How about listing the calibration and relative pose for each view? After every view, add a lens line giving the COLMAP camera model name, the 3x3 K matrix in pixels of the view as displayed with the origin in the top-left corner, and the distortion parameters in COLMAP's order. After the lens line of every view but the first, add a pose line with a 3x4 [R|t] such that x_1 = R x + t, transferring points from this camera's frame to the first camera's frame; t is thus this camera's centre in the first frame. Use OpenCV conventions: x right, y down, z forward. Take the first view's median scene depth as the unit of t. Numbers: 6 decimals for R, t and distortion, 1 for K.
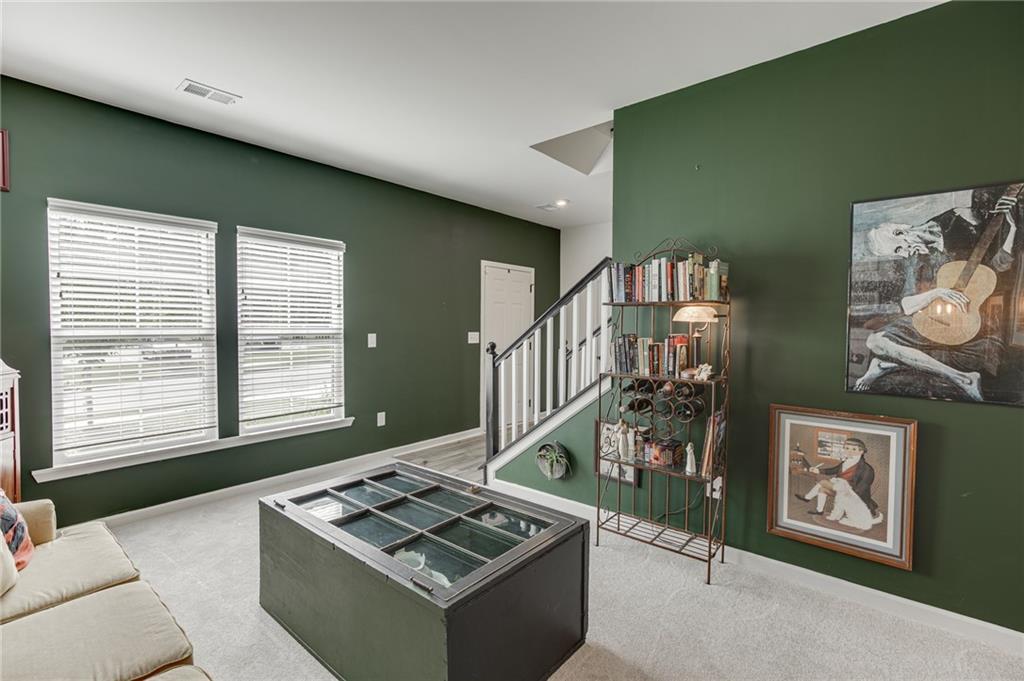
lens RADIAL K [[461.5, 0, 510.2], [0, 461.5, 341.4], [0, 0, 1]] dist [-0.017121, 0.008067]
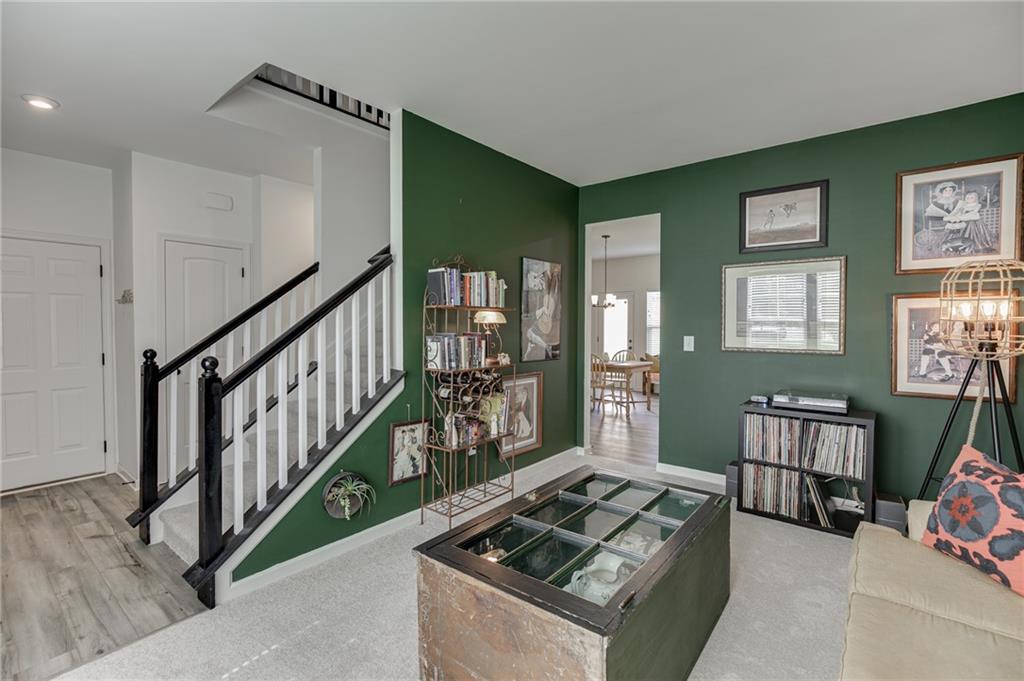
lens RADIAL K [[461.5, 0, 519.3], [0, 461.5, 333.6], [0, 0, 1]] dist [-0.017121, 0.008067]
pose [[-0.031589, -0.021964, 0.999260, -0.896054], [0.037046, 0.999046, 0.023131, -0.036423], [-0.998814, 0.037750, -0.030746, 0.904849]]
